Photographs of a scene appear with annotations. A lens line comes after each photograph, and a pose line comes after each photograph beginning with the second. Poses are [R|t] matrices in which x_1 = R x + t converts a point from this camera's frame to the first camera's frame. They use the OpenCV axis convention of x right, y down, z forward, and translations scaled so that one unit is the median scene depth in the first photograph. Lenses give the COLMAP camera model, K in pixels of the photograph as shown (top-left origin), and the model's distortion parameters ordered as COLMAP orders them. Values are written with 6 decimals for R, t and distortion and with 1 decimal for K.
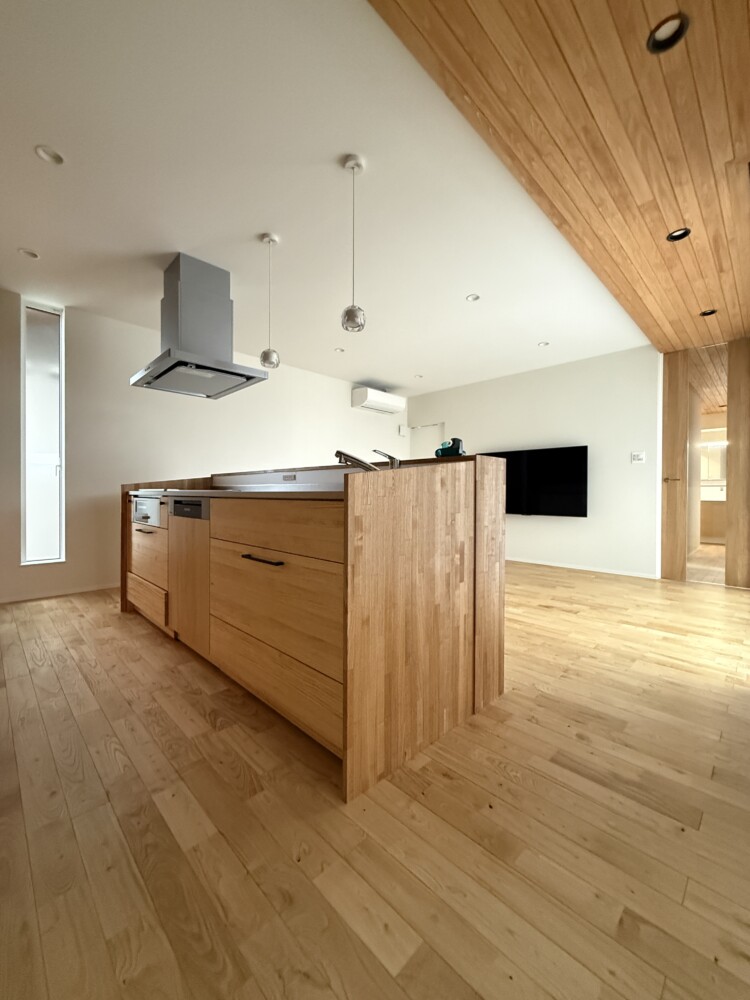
lens RADIAL K [[396.4, 0, 370.2], [0, 396.4, 496.8], [0, 0, 1]] dist [-0.000343, -0.000061]
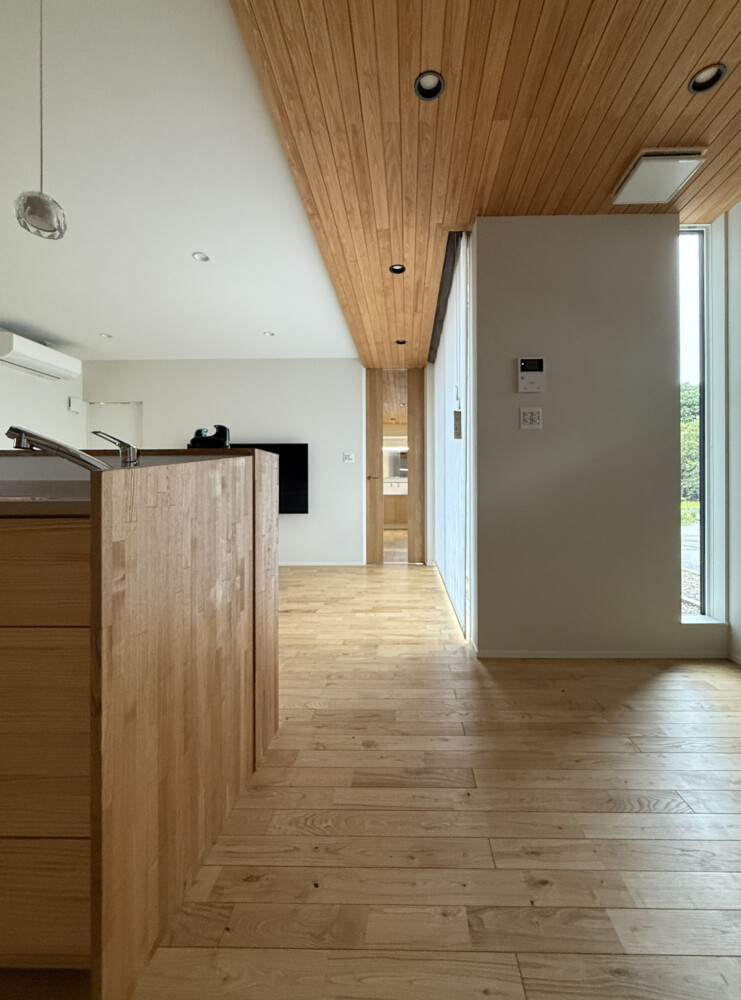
lens RADIAL K [[419.5, 0, 396.5], [0, 419.5, 487.6], [0, 0, 1]] dist [-0.000133, 0.000083]
pose [[0.716655, -0.004636, 0.697412, -0.116602], [0.012301, 0.999906, -0.005994, -0.016786], [-0.697319, 0.012874, 0.716645, 0.174911]]
